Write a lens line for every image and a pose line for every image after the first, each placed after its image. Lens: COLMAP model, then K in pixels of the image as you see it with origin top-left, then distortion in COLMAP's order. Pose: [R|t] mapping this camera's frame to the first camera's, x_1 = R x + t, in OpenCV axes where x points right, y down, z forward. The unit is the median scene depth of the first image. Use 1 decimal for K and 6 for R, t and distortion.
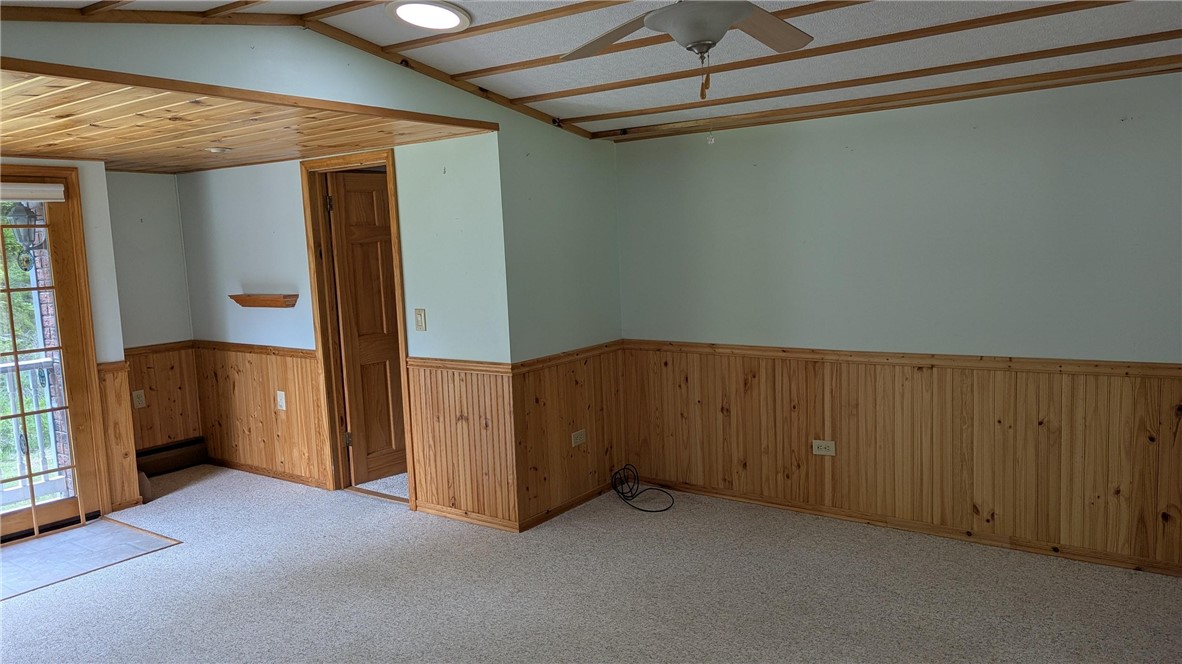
lens RADIAL K [[846.3, 0, 591.0], [0, 846.3, 332.0], [0, 0, 1]] dist [0.004602, -0.000886]
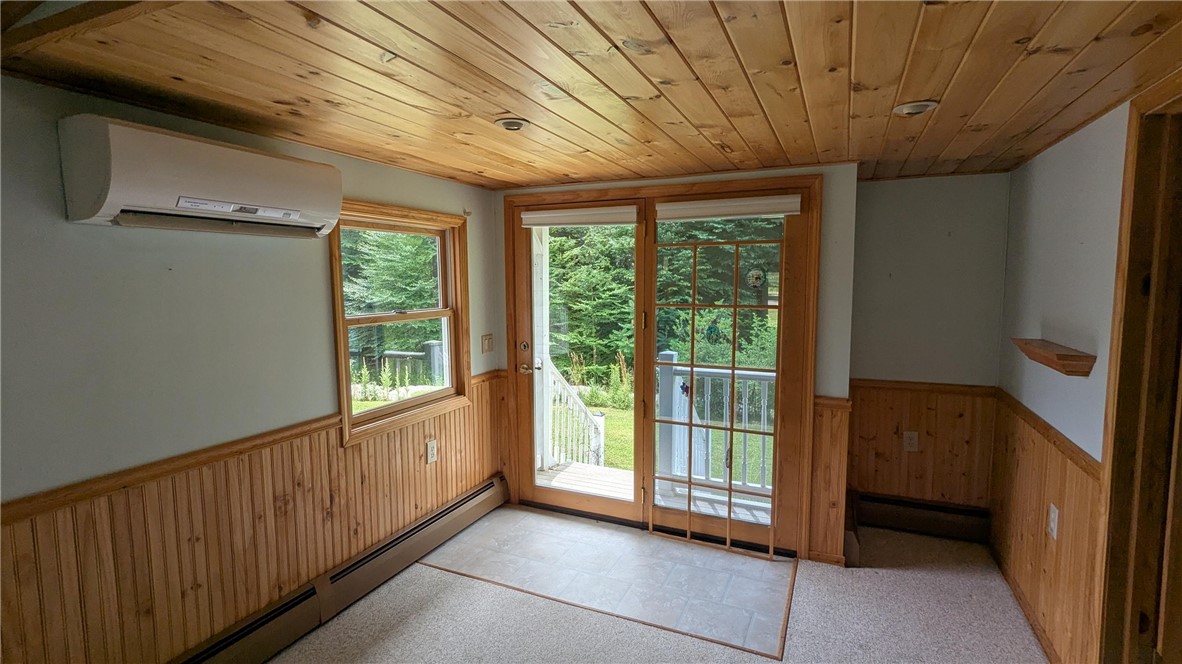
lens RADIAL K [[556.1, 0, 591.0], [0, 556.1, 332.0], [0, 0, 1]] dist [-0.000853, 0.000672]
pose [[0.196960, 0.129031, -0.971884, -0.066691], [-0.109010, 0.988037, 0.109083, -0.065718], [0.974332, 0.084460, 0.208670, 0.631183]]
